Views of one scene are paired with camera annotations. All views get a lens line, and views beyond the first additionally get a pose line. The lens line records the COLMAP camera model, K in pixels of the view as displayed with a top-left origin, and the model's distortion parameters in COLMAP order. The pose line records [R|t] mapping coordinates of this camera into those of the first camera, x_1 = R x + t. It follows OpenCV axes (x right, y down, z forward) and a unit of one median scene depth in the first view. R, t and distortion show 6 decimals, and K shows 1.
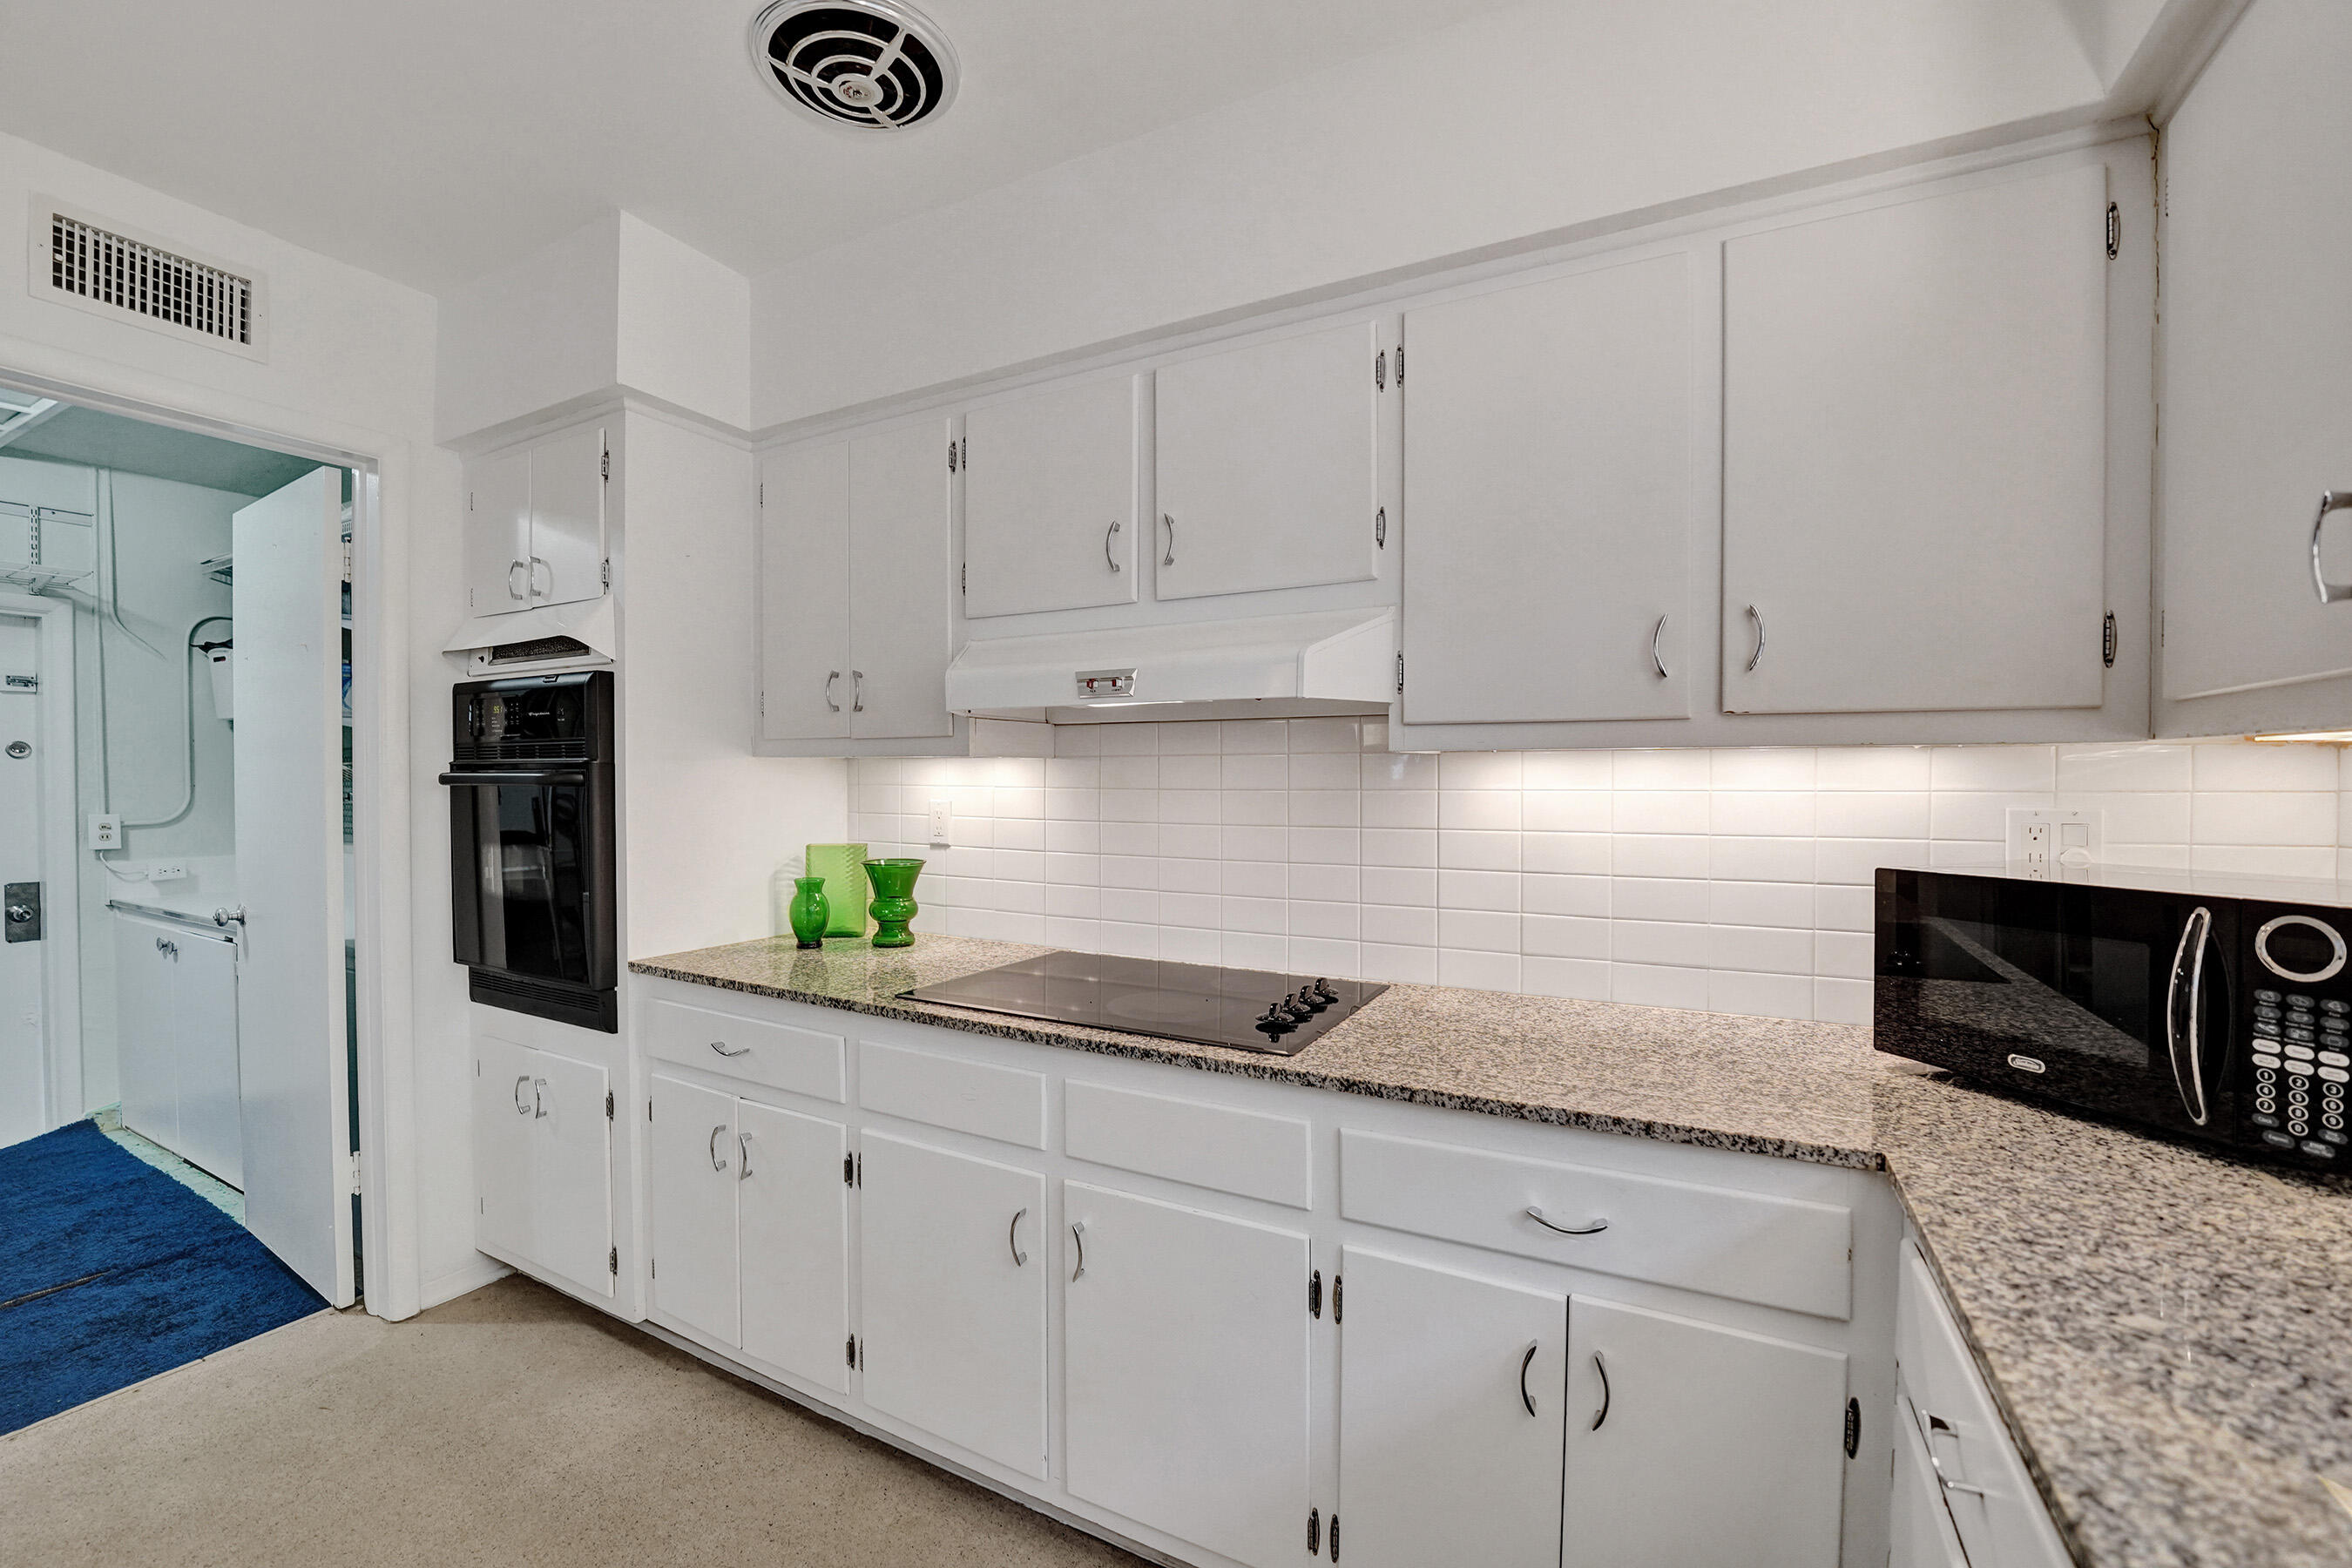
lens RADIAL K [[968.6, 0, 1168.8], [0, 968.6, 781.6], [0, 0, 1]] dist [-0.014328, 0.000306]
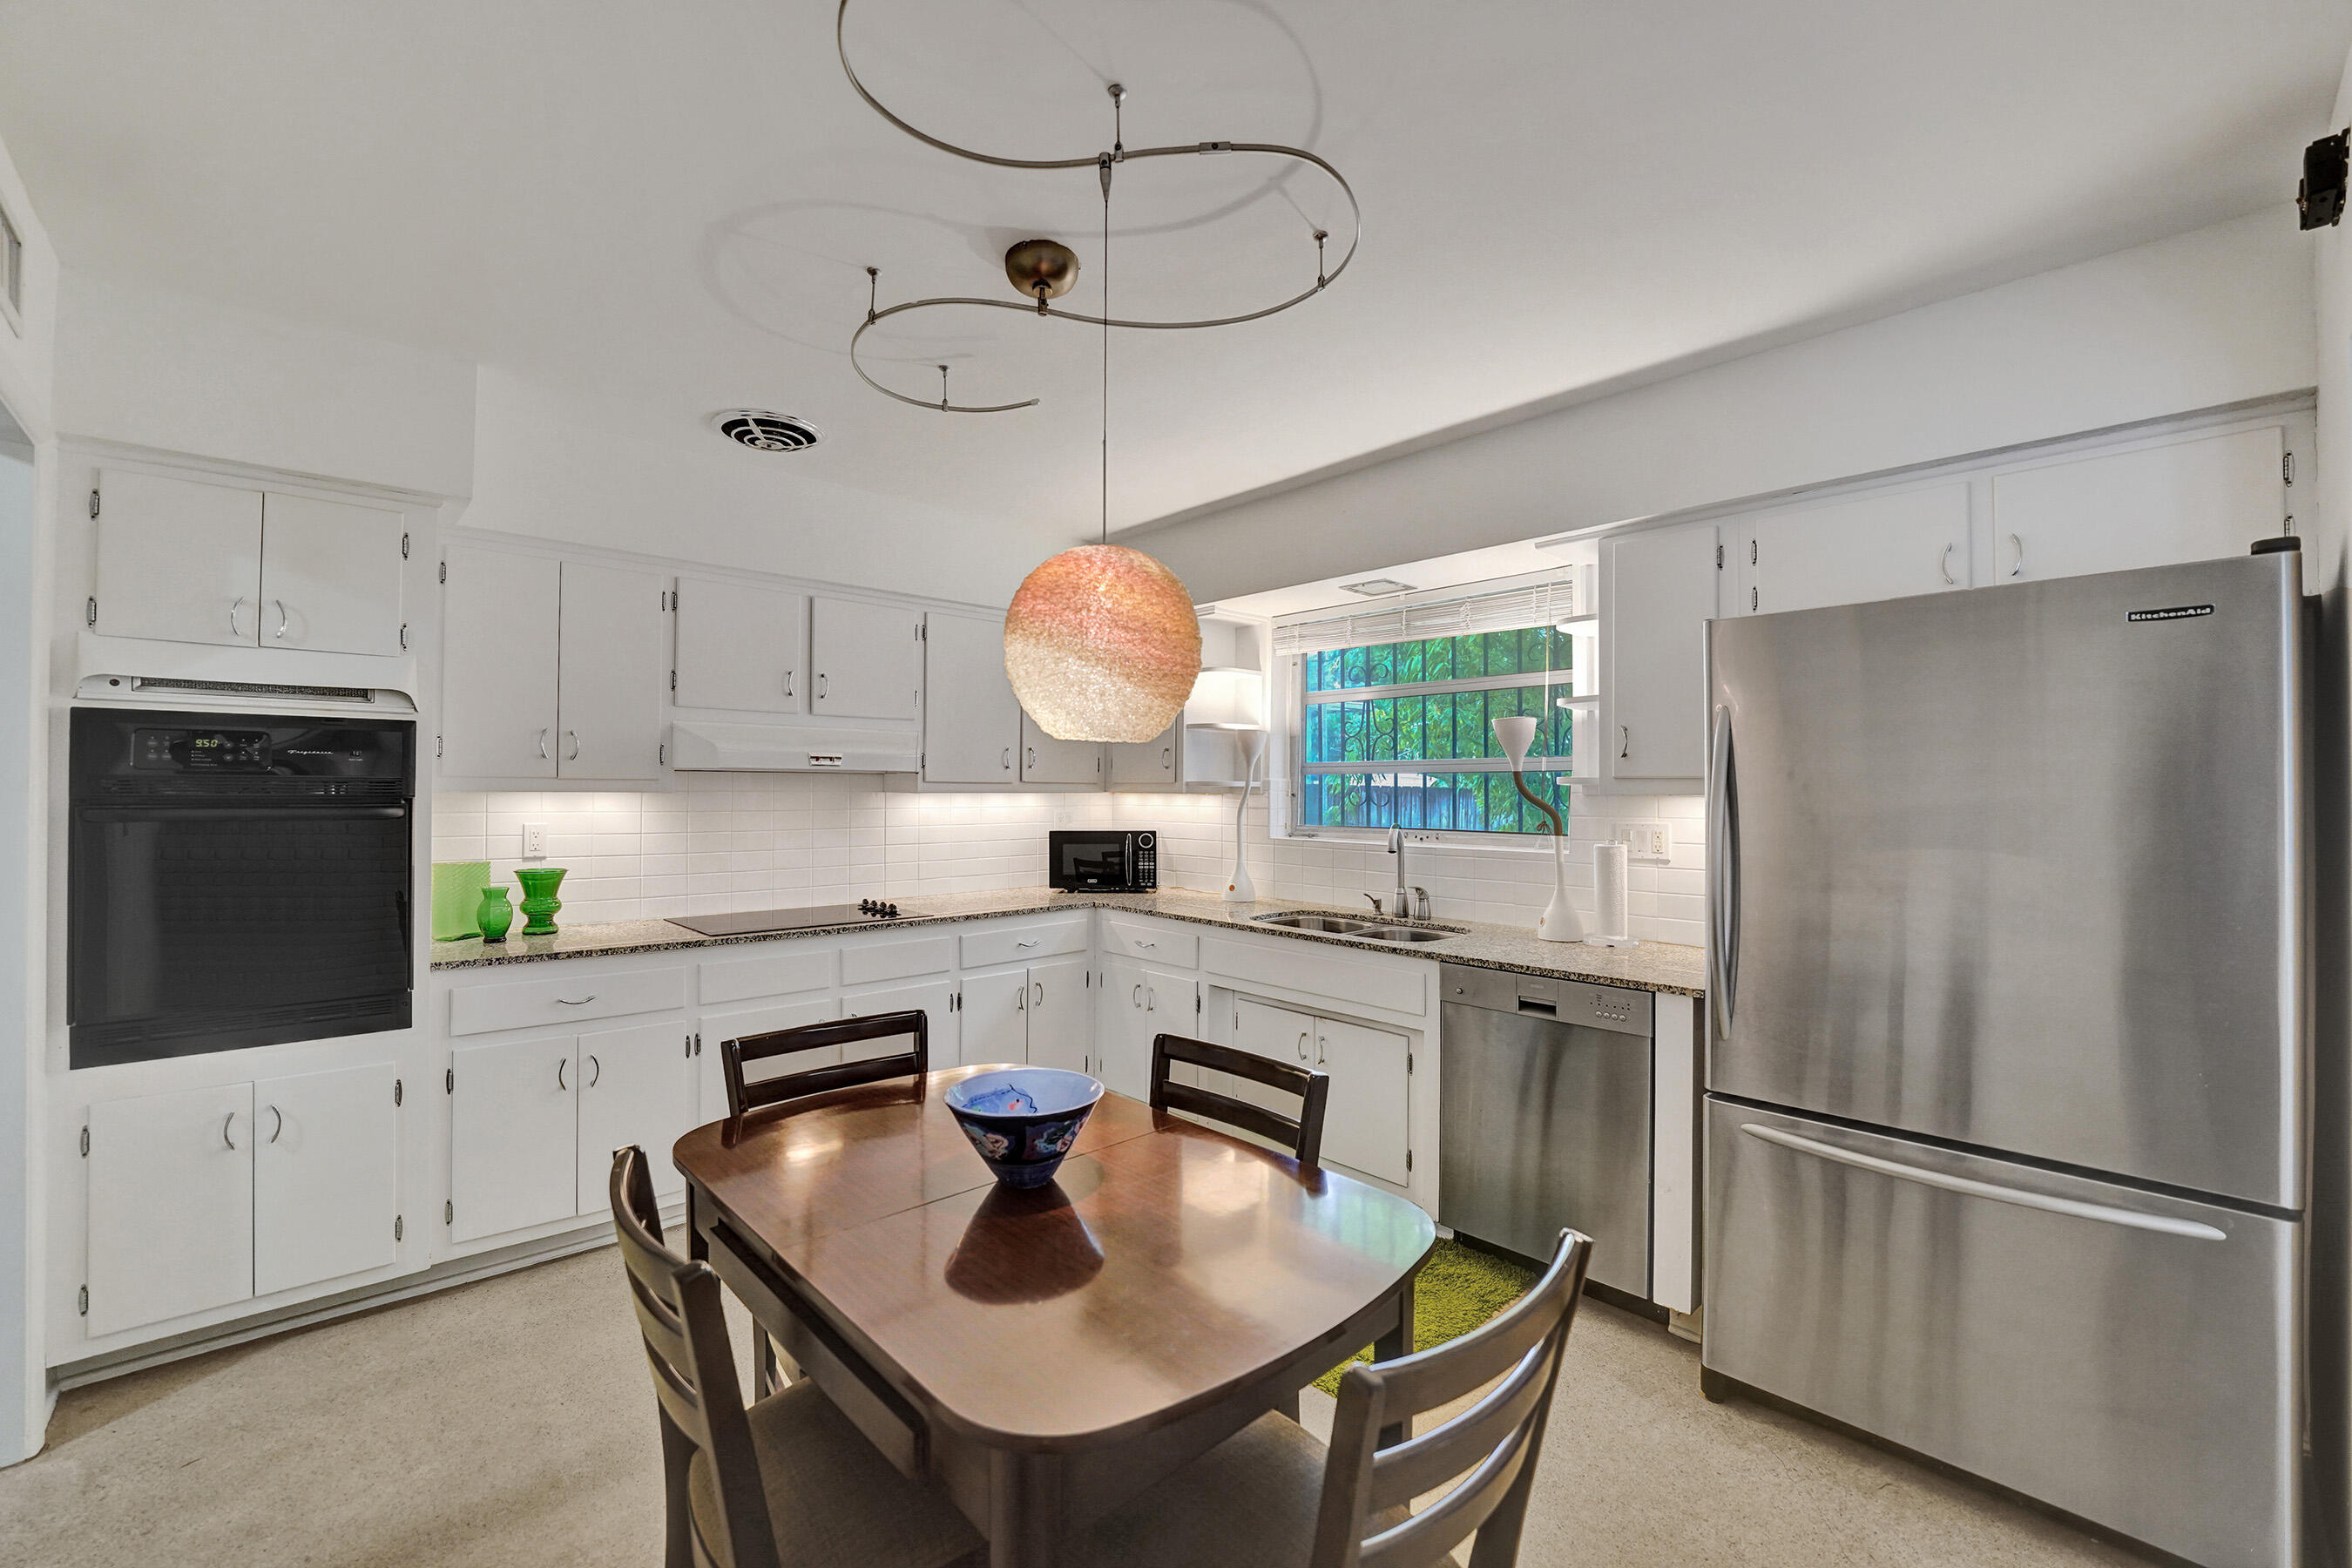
lens RADIAL K [[968.6, 0, 1166.5], [0, 968.6, 791.9], [0, 0, 1]] dist [-0.014328, 0.000306]
pose [[0.322595, 0.002471, 0.946534, -1.526096], [0.008812, 0.999945, -0.005613, -0.013405], [-0.946496, 0.010151, 0.322555, -0.285012]]
